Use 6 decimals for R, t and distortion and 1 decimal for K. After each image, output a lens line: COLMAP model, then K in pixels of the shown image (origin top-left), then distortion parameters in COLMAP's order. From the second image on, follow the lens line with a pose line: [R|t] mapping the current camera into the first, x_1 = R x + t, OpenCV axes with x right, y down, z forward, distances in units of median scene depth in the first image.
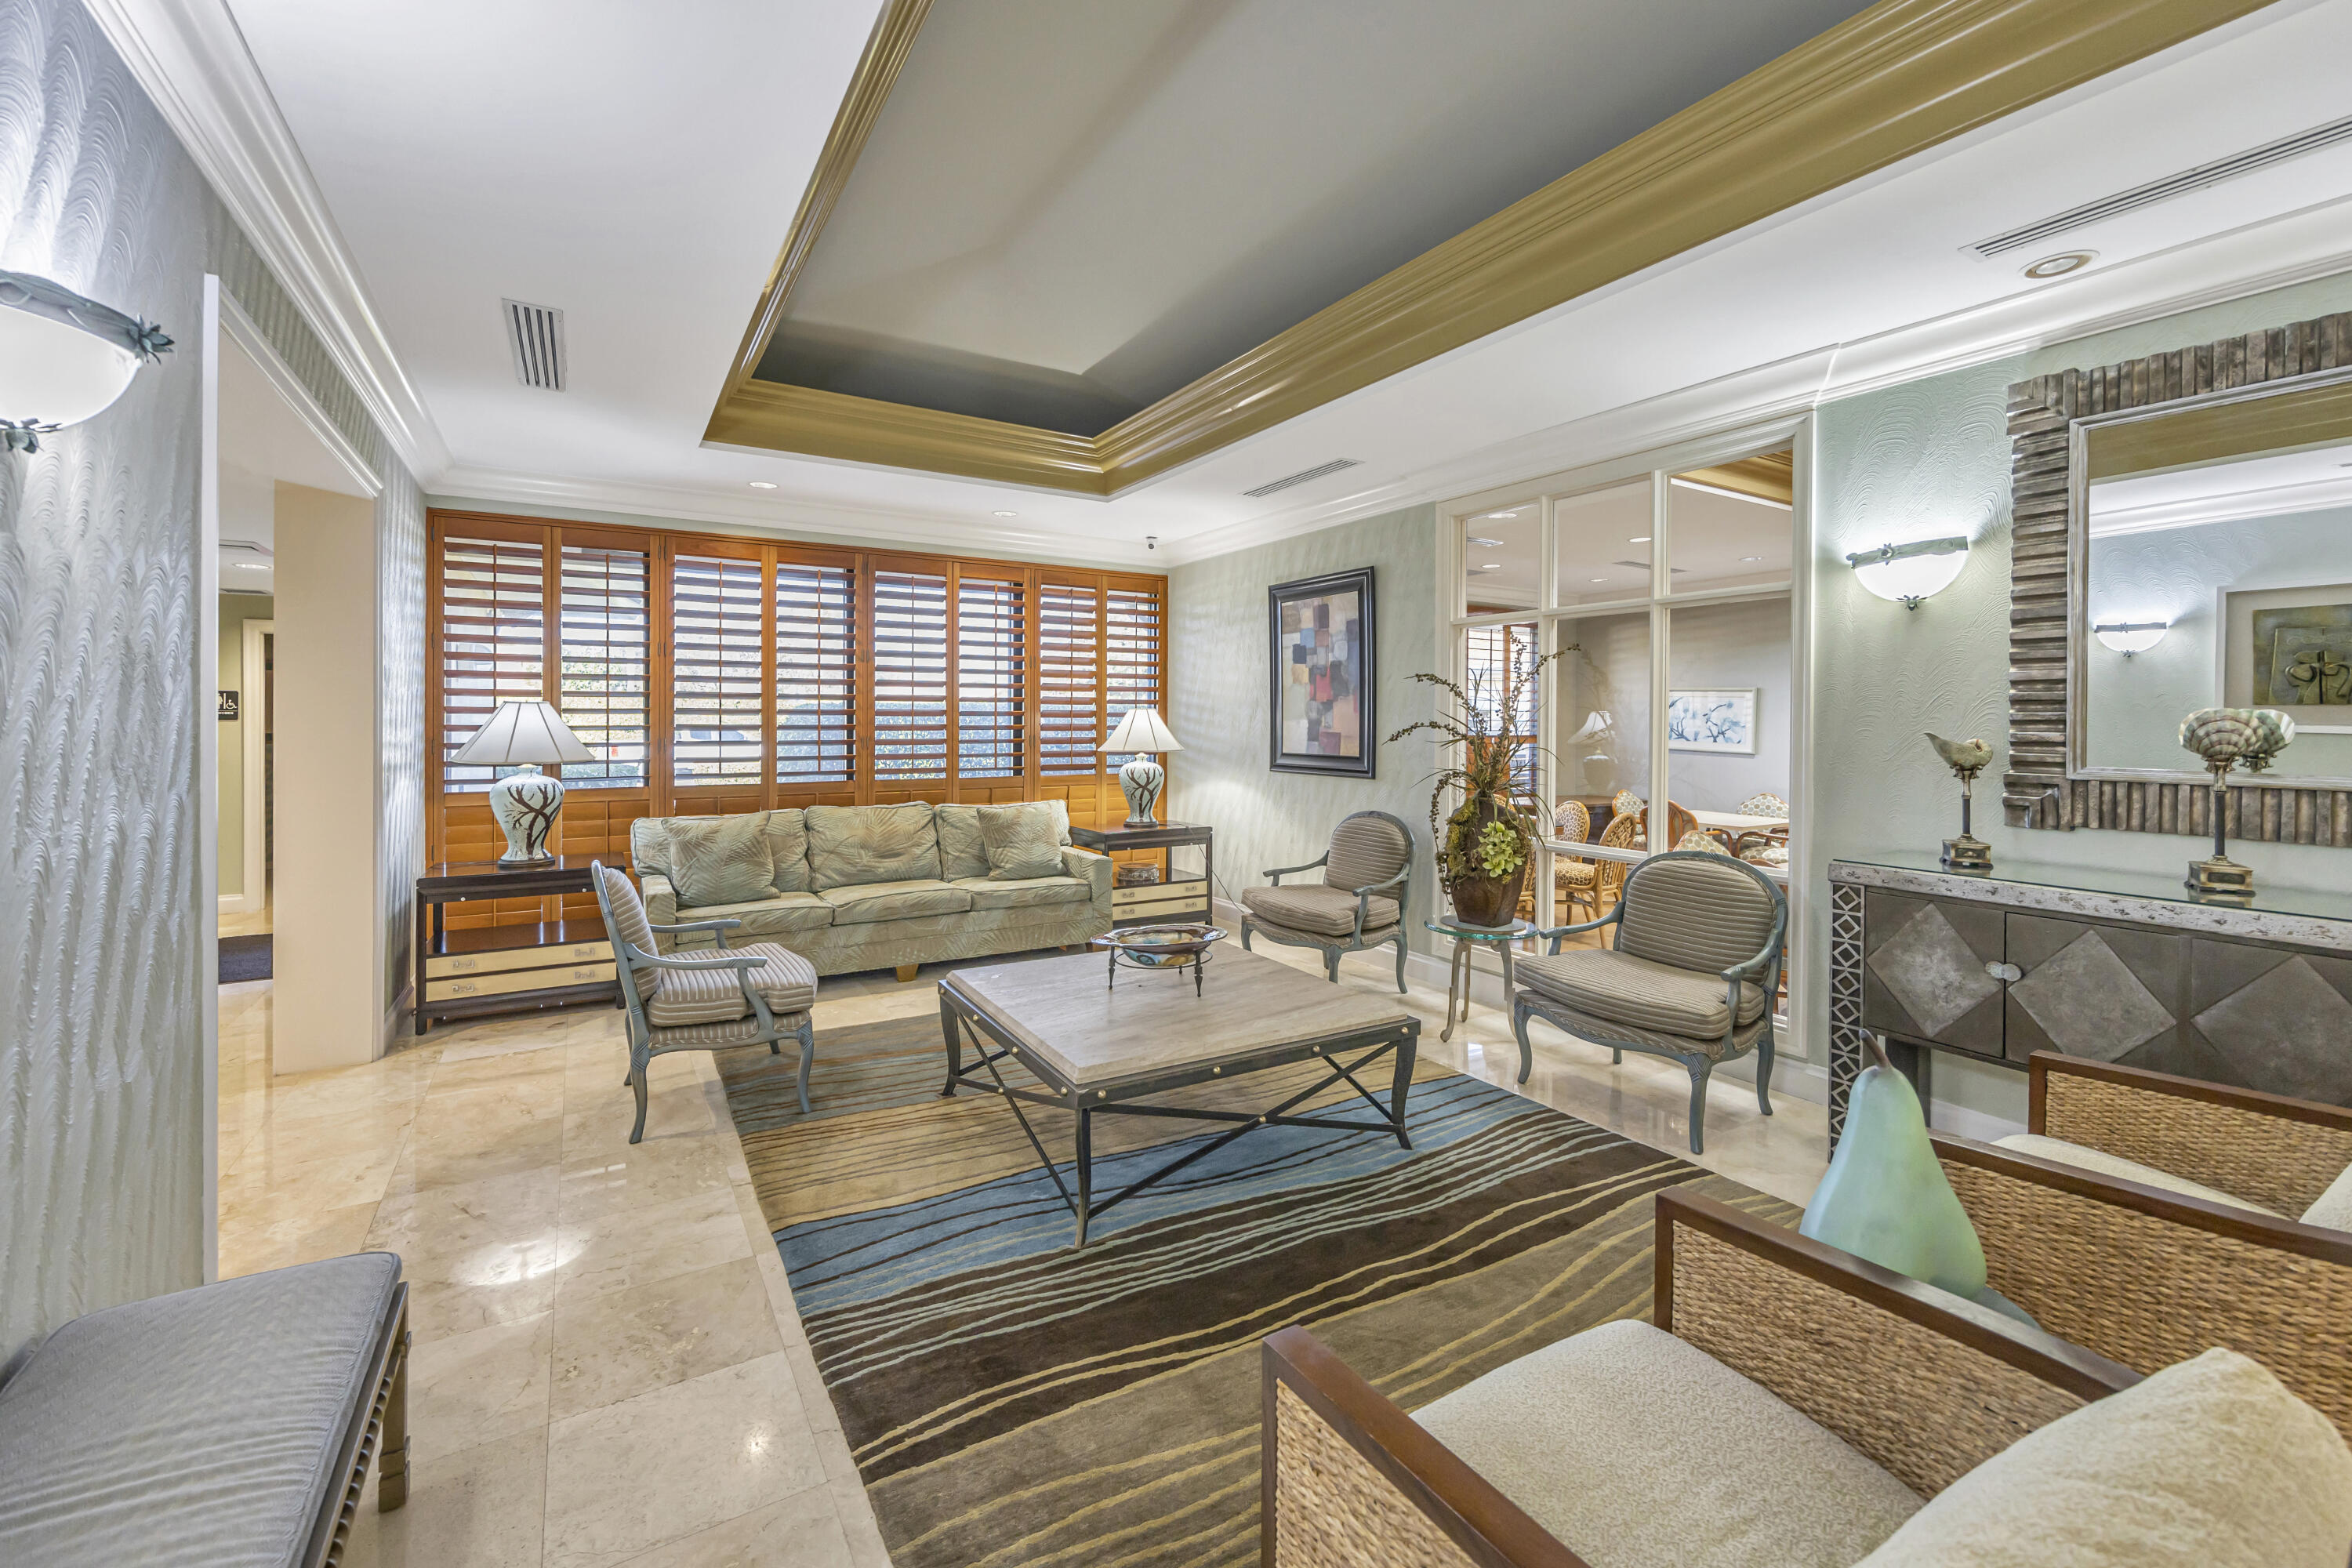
lens RADIAL K [[973.0, 0, 1170.8], [0, 973.0, 719.3], [0, 0, 1]] dist [0.000294, -0.000049]
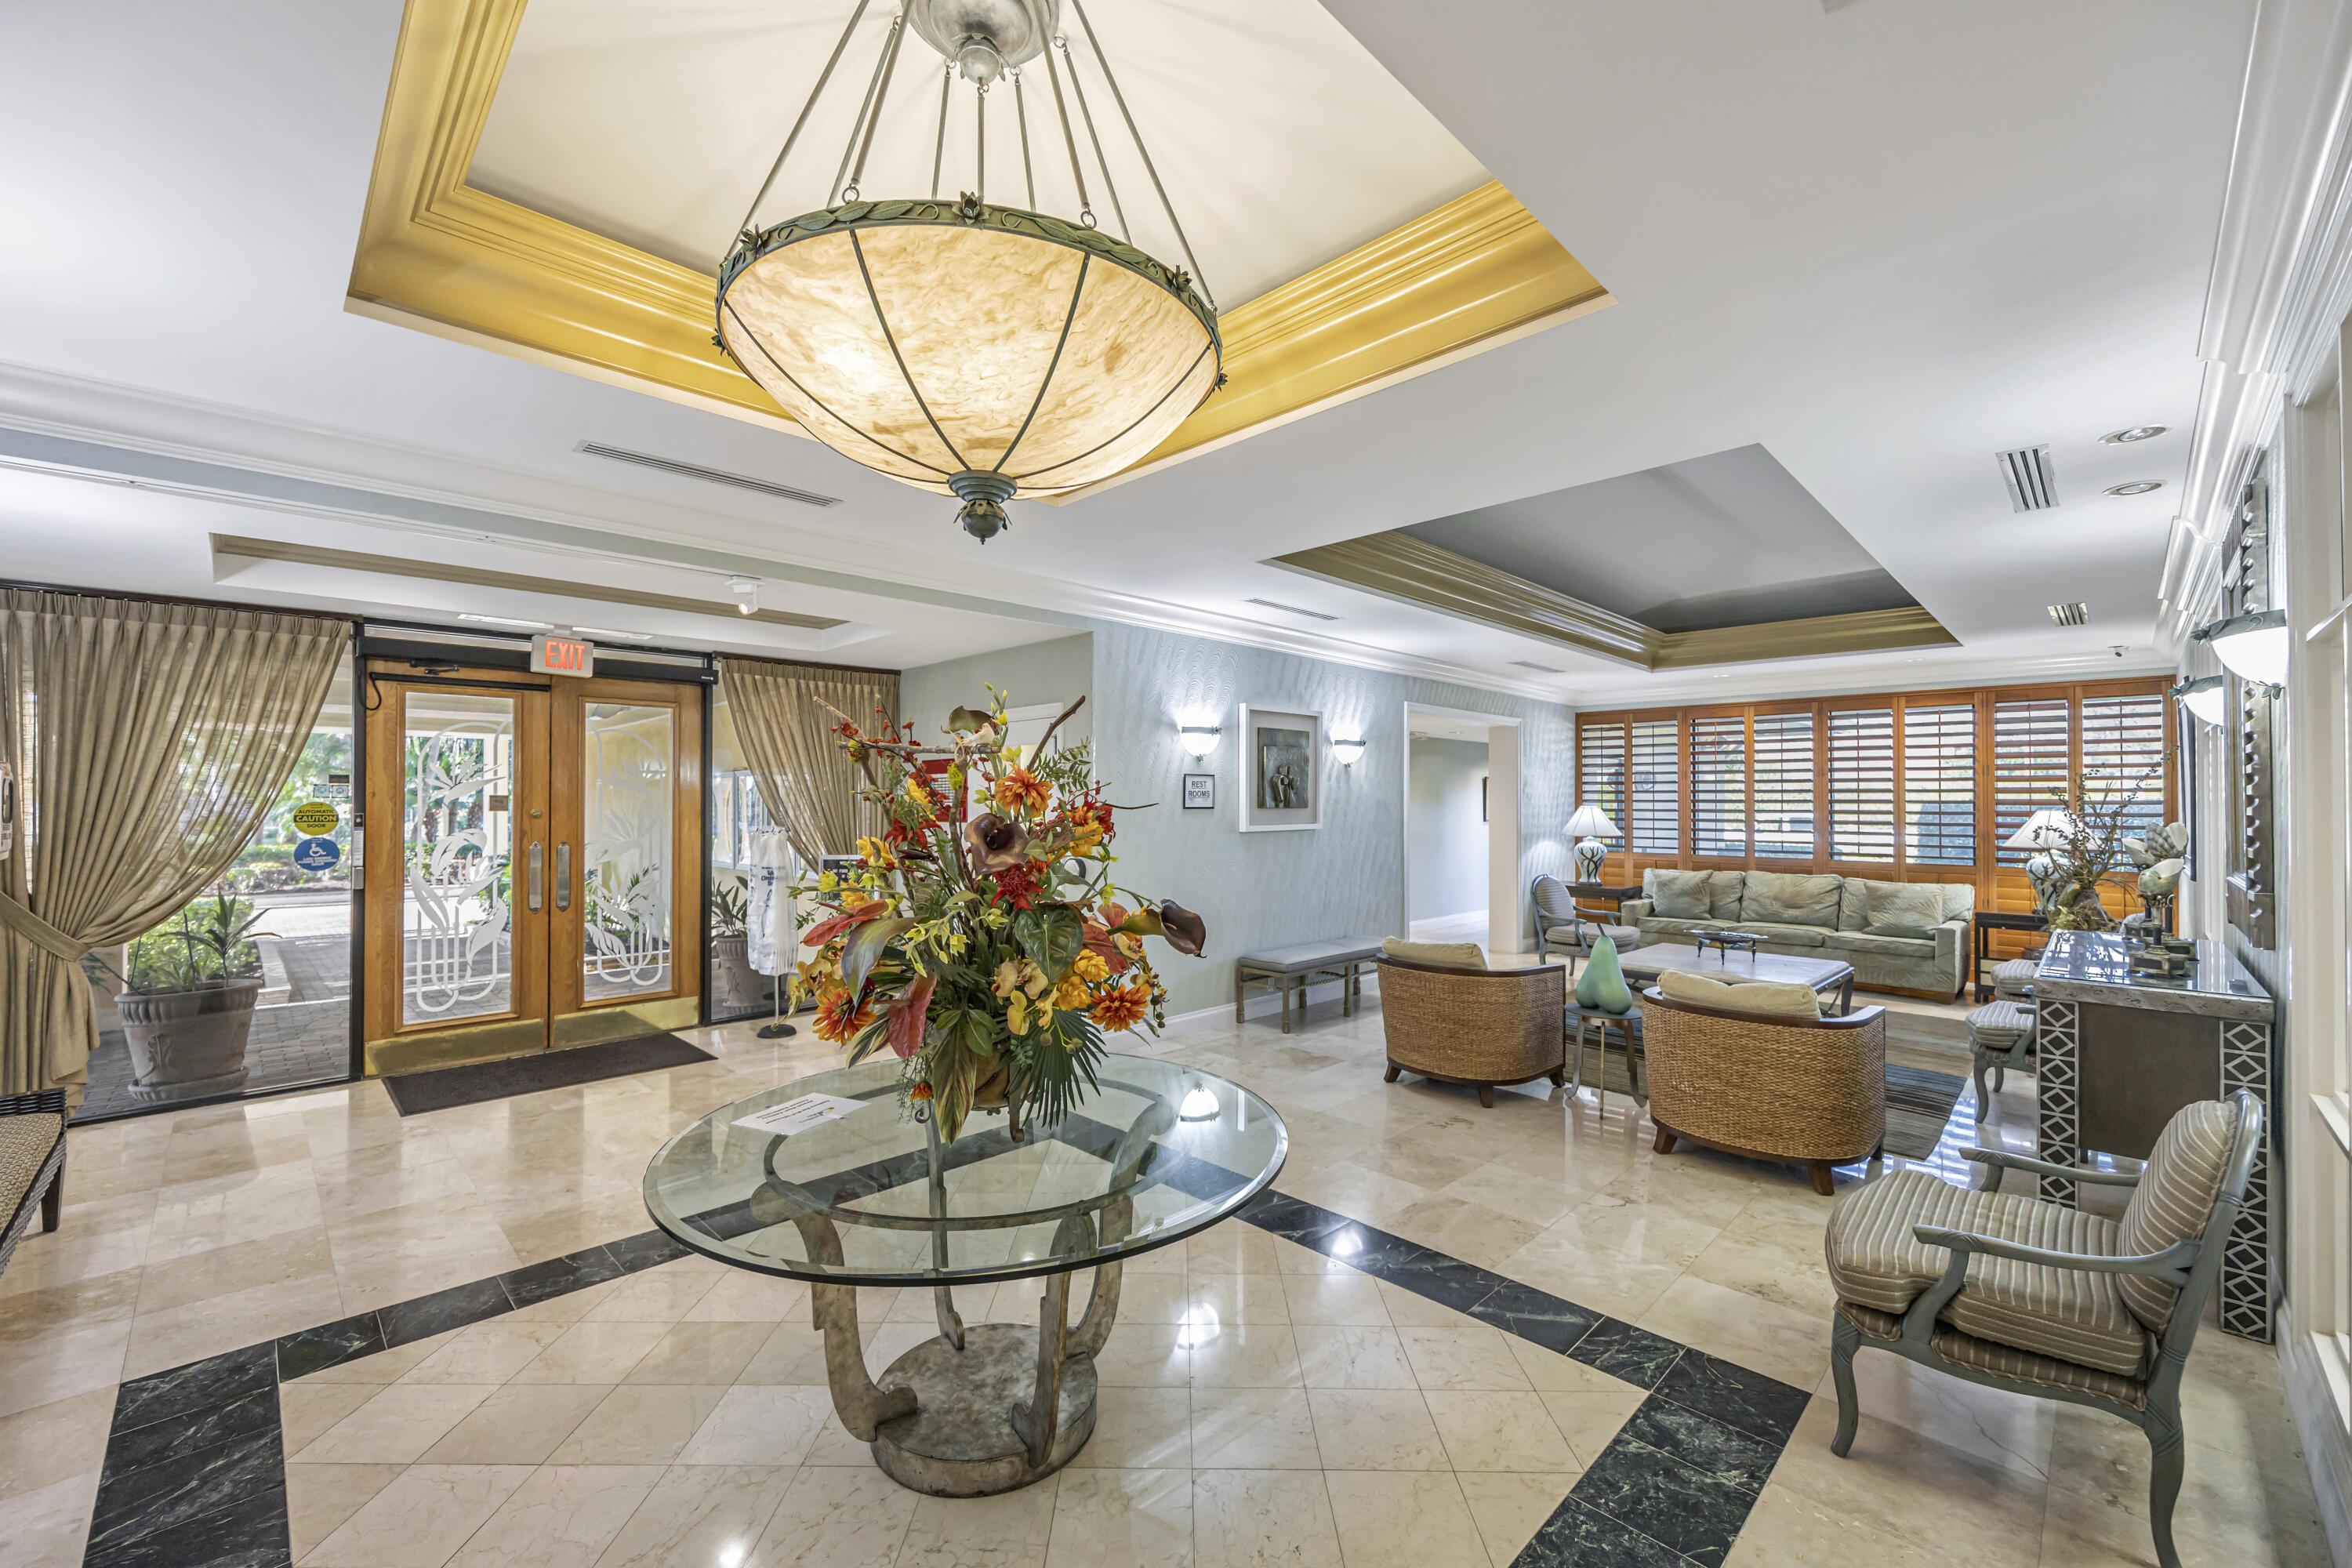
lens RADIAL K [[944.4, 0, 1176.0], [0, 944.4, 784.0], [0, 0, 1]] dist [0.000034, -0.000018]
pose [[0.238069, -0.019815, -0.971046, 0.929217], [-0.000372, 0.999790, -0.020493, -0.021615], [0.971248, 0.005240, 0.238011, -0.293286]]
